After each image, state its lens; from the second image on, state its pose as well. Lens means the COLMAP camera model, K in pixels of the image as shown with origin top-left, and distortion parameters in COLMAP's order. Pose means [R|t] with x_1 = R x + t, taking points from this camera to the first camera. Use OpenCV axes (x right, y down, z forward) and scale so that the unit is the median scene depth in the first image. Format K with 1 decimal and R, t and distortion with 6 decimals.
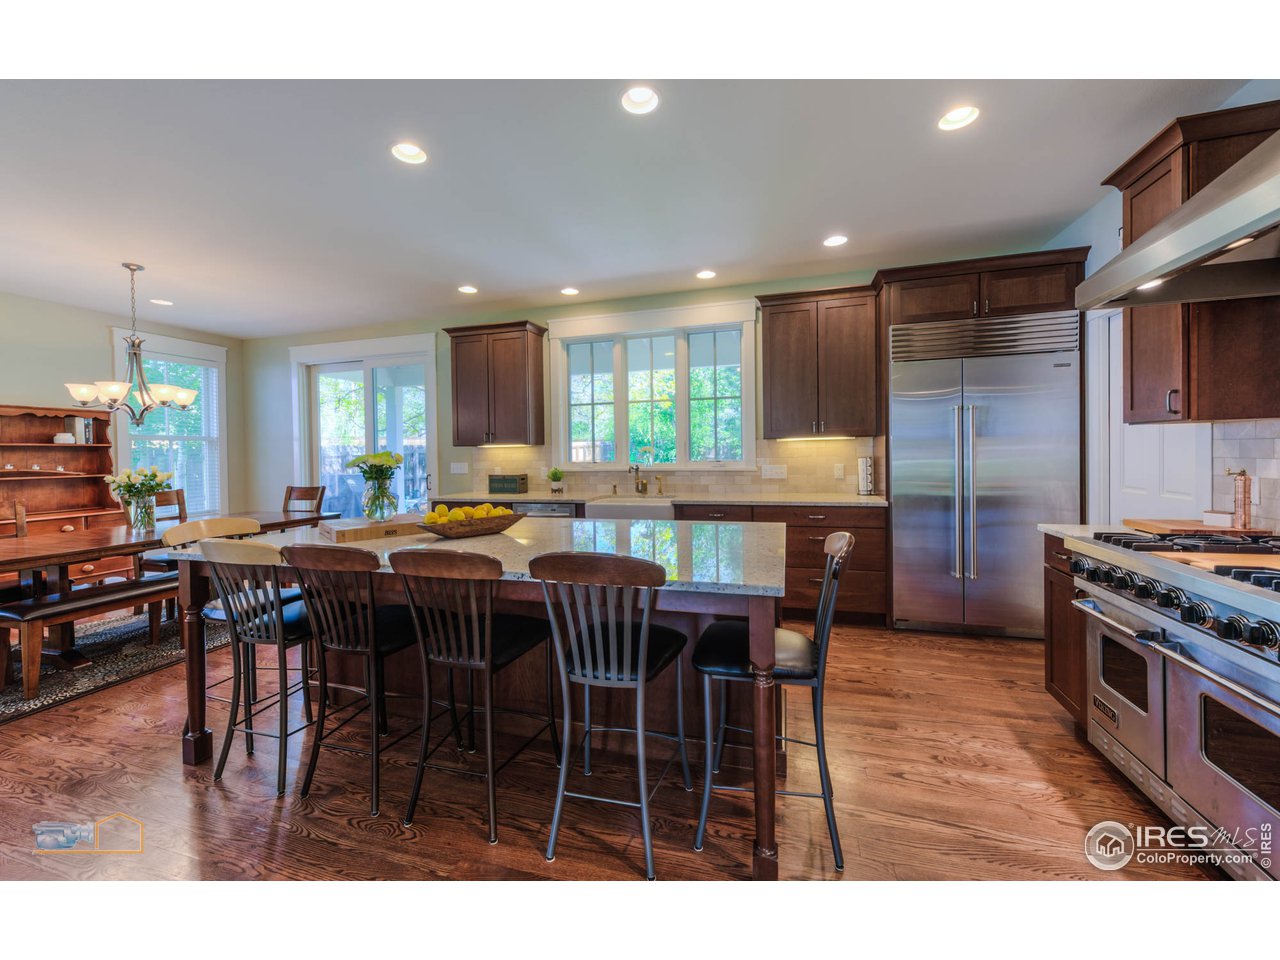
lens RADIAL K [[501.1, 0, 638.8], [0, 501.1, 457.6], [0, 0, 1]] dist [-0.000148, 0.000088]
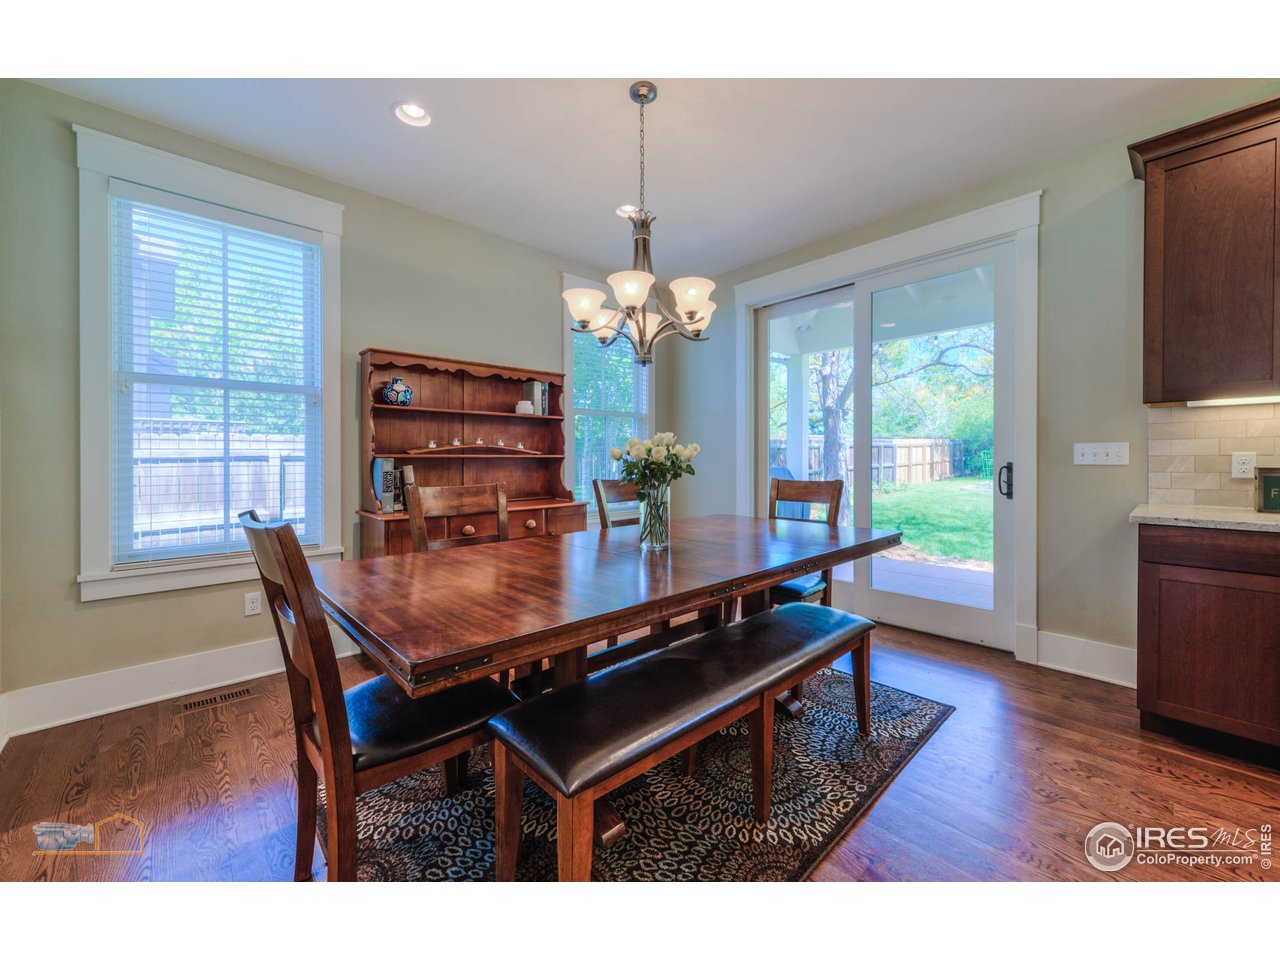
lens RADIAL K [[501.1, 0, 638.8], [0, 501.1, 457.6], [0, 0, 1]] dist [-0.000148, 0.000088]
pose [[0.861547, 0.013718, -0.507493, -0.570368], [-0.015837, 0.999875, 0.000142, 0.036202], [0.507431, 0.007915, 0.861656, 0.398098]]
